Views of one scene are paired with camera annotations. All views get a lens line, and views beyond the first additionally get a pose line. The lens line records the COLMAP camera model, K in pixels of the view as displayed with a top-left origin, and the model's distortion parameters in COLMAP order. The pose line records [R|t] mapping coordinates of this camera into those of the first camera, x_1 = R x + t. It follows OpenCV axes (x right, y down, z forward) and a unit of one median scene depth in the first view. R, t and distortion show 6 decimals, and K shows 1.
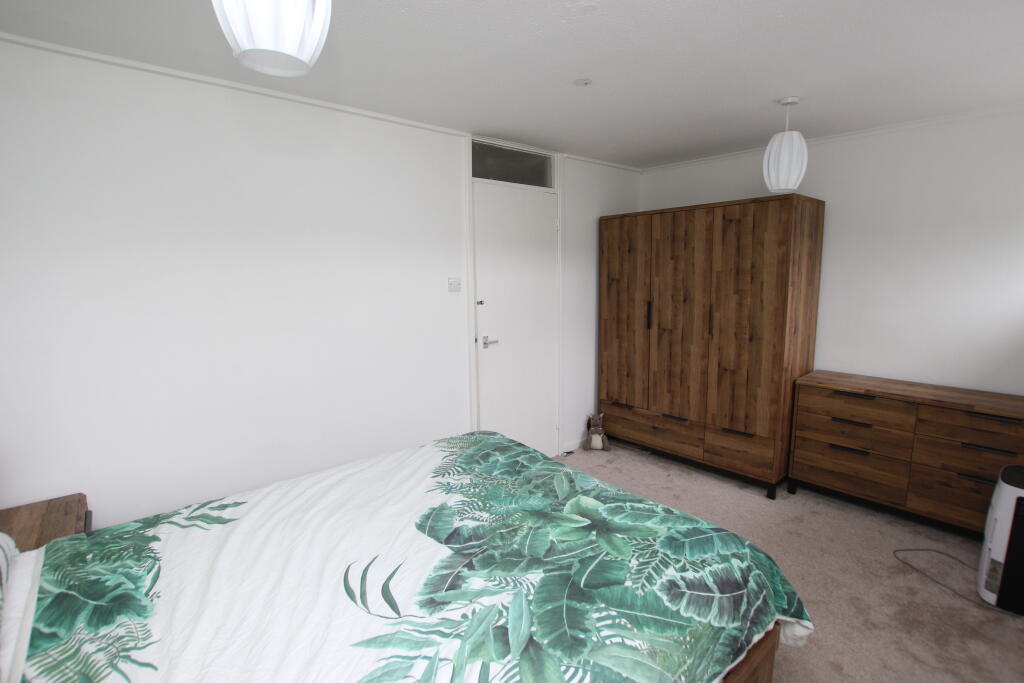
lens RADIAL K [[475.1, 0, 512.0], [0, 475.1, 341.5], [0, 0, 1]] dist [-0.000473, -0.000092]
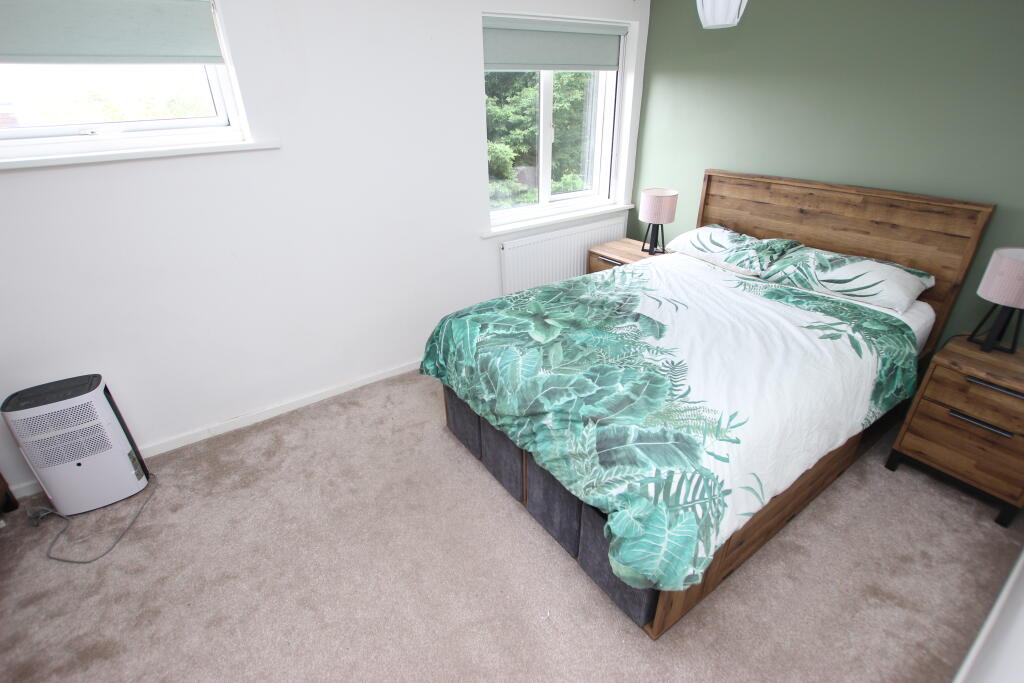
lens RADIAL K [[475.1, 0, 512.0], [0, 475.1, 341.5], [0, 0, 1]] dist [-0.000473, -0.000092]
pose [[-0.993758, -0.030395, 0.107333, 0.099992], [0.037101, 0.817341, 0.574958, -0.395410], [-0.105204, 0.575352, -0.811112, 2.128607]]
